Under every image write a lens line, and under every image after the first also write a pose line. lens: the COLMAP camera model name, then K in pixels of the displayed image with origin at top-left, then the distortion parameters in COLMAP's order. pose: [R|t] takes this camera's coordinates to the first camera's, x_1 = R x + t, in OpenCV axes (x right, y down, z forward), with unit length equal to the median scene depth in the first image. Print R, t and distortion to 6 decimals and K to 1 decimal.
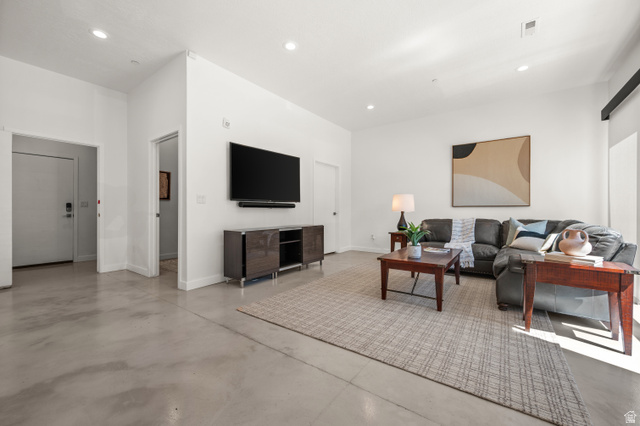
lens RADIAL K [[254.1, 0, 318.1], [0, 254.1, 210.4], [0, 0, 1]] dist [-0.000126, -0.000012]
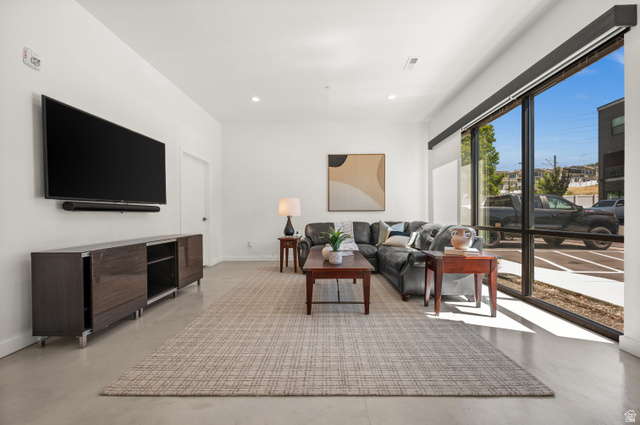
lens RADIAL K [[254.1, 0, 319.1], [0, 254.1, 216.2], [0, 0, 1]] dist [-0.000126, -0.000012]
pose [[0.821183, -0.008288, 0.570604, -0.179761], [0.005979, 0.999965, 0.005921, -0.000029], [-0.570633, -0.001450, 0.821204, 0.202052]]
